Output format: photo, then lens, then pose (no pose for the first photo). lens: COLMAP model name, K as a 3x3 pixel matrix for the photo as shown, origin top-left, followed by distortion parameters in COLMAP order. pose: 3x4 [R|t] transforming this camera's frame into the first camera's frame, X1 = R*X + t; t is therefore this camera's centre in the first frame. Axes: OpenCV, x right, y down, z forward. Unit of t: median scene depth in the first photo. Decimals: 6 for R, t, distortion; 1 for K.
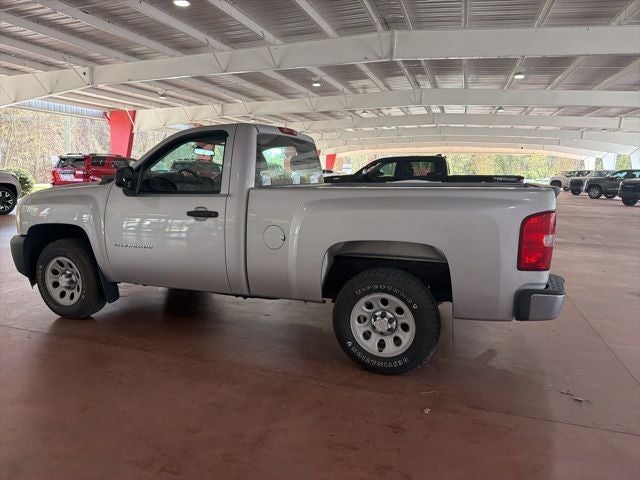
lens RADIAL K [[452.4, 0, 316.4], [0, 452.4, 238.5], [0, 0, 1]] dist [0.032873, -0.040857]
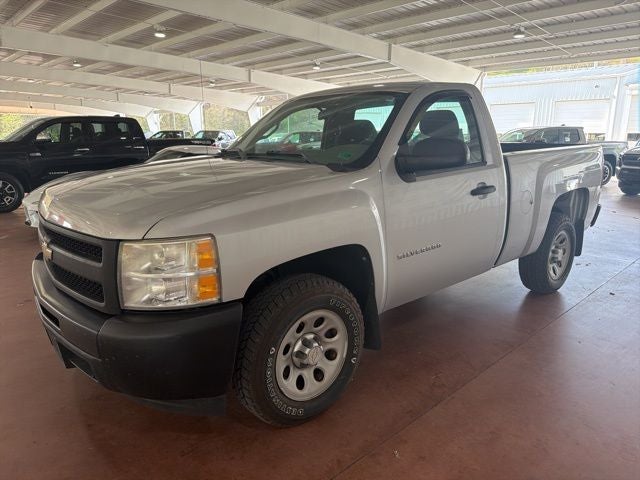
lens RADIAL K [[452.4, 0, 323.6], [0, 452.4, 243.0], [0, 0, 1]] dist [0.032873, -0.040857]
pose [[0.467594, -0.221066, 0.855854, -0.922253], [0.141525, 0.974455, 0.174379, -0.120330], [-0.872540, 0.039586, 0.486936, 0.678643]]
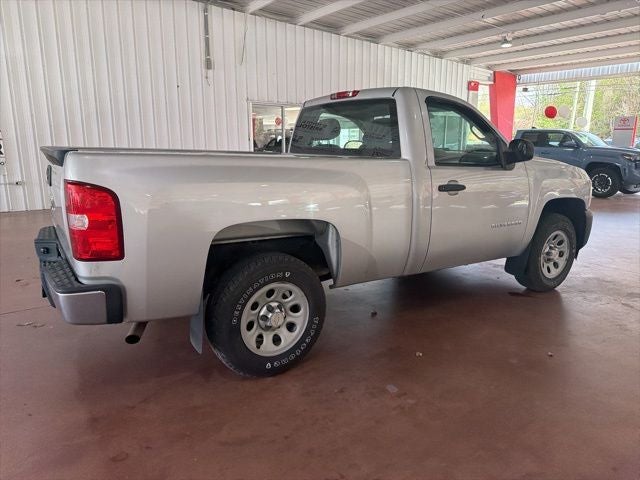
lens RADIAL K [[452.4, 0, 320.7], [0, 452.4, 240.6], [0, 0, 1]] dist [0.032873, -0.040857]
pose [[-0.589578, 0.146170, -0.794375, 0.684596], [-0.140926, 0.949788, 0.279361, -0.196146], [0.795322, 0.276654, -0.539375, 1.450725]]
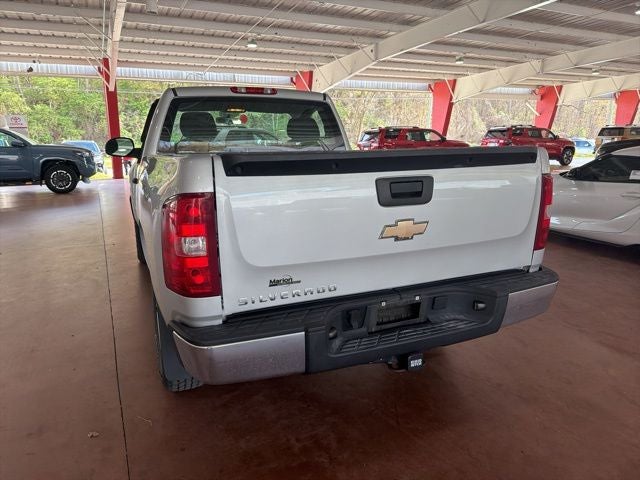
lens RADIAL K [[452.4, 0, 317.8], [0, 452.4, 239.1], [0, 0, 1]] dist [0.032873, -0.040857]
pose [[0.693770, 0.126237, -0.709047, 0.643423], [-0.081135, 0.991951, 0.097218, -0.045327], [0.715612, -0.009919, 0.698427, 0.450247]]
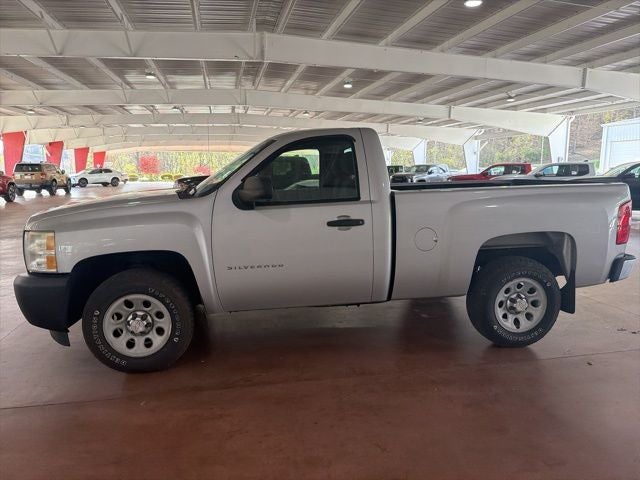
lens RADIAL K [[452.4, 0, 316.9], [0, 452.4, 235.6], [0, 0, 1]] dist [0.032873, -0.040857]
pose [[0.865070, -0.091955, 0.493150, -0.618370], [0.092570, 0.995435, 0.023230, -0.044630], [-0.493035, 0.025555, 0.869634, 0.168311]]
